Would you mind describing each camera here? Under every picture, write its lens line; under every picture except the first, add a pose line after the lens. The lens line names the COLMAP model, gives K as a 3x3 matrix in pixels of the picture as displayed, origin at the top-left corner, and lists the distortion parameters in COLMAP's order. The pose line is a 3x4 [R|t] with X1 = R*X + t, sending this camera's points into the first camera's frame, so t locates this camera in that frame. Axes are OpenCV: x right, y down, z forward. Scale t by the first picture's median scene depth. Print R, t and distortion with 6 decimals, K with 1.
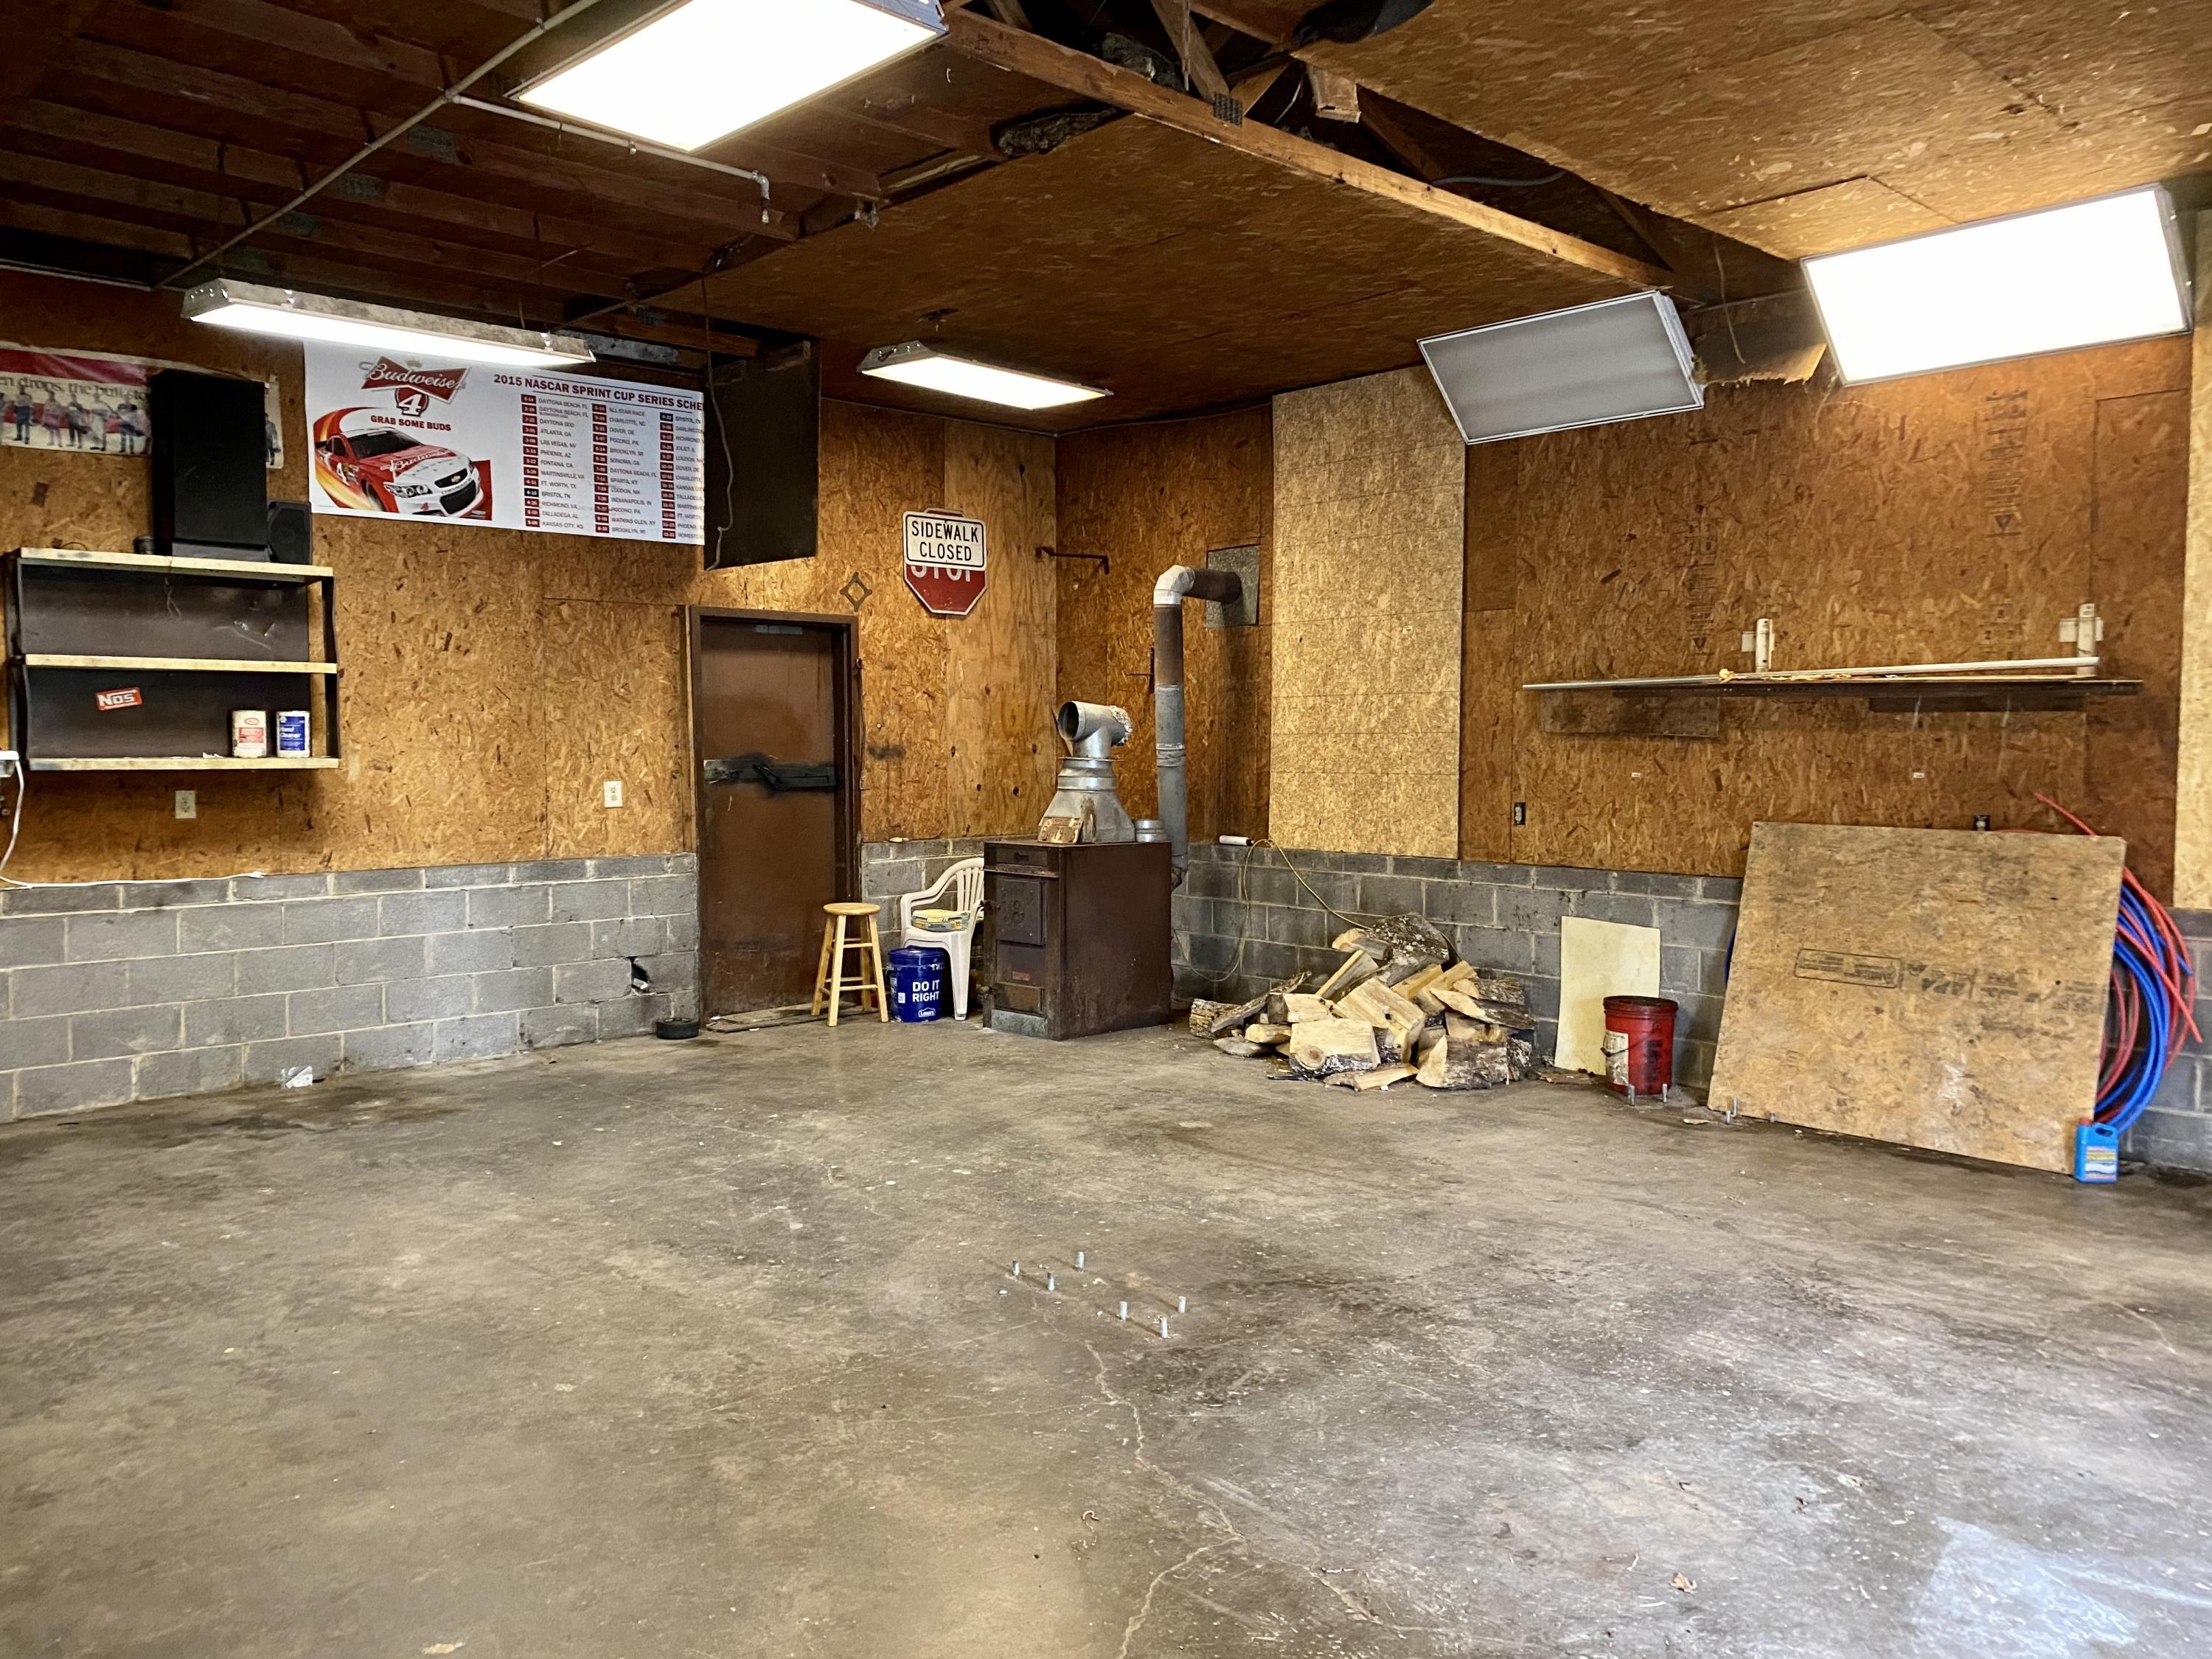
lens RADIAL K [[1645.3, 0, 1099.6], [0, 1645.3, 817.8], [0, 0, 1]] dist [0.054816, -0.057826]
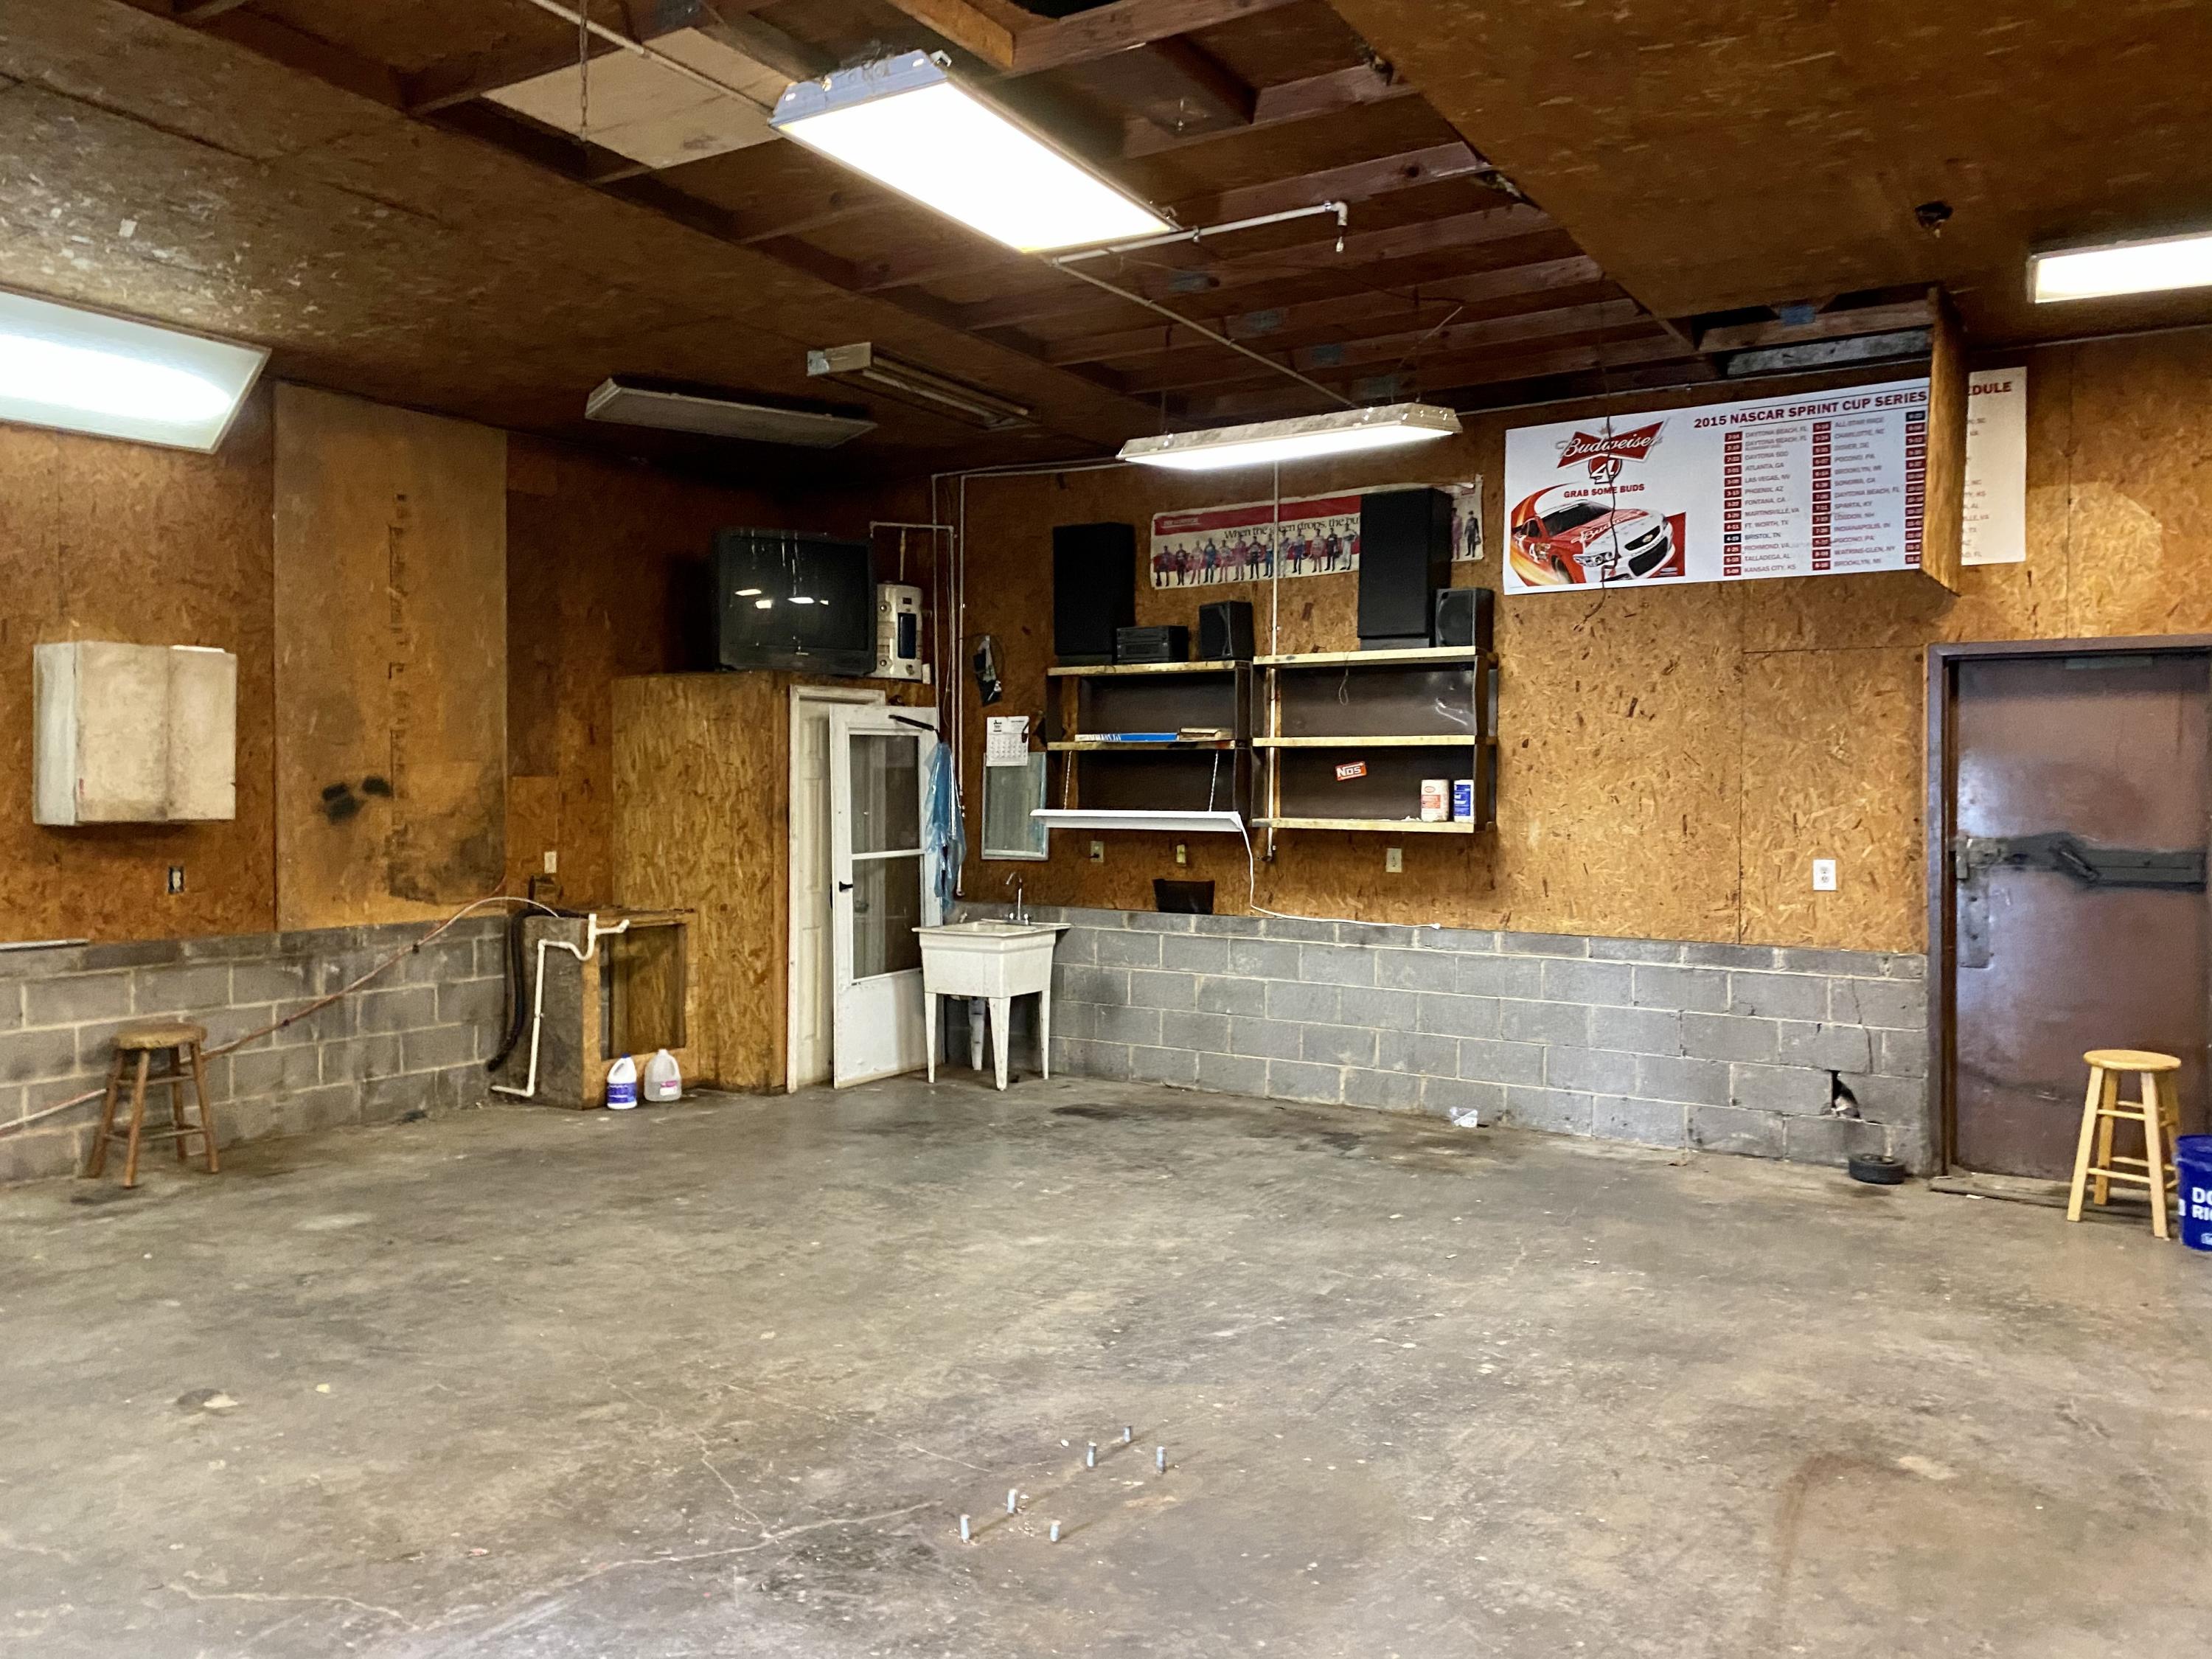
lens RADIAL K [[1645.3, 0, 1099.6], [0, 1645.3, 817.8], [0, 0, 1]] dist [0.054816, -0.057826]
pose [[0.274608, 0.021352, -0.961319, 0.485780], [-0.057353, 0.998337, 0.005791, -0.031390], [0.959844, 0.053544, 0.275376, 0.467876]]
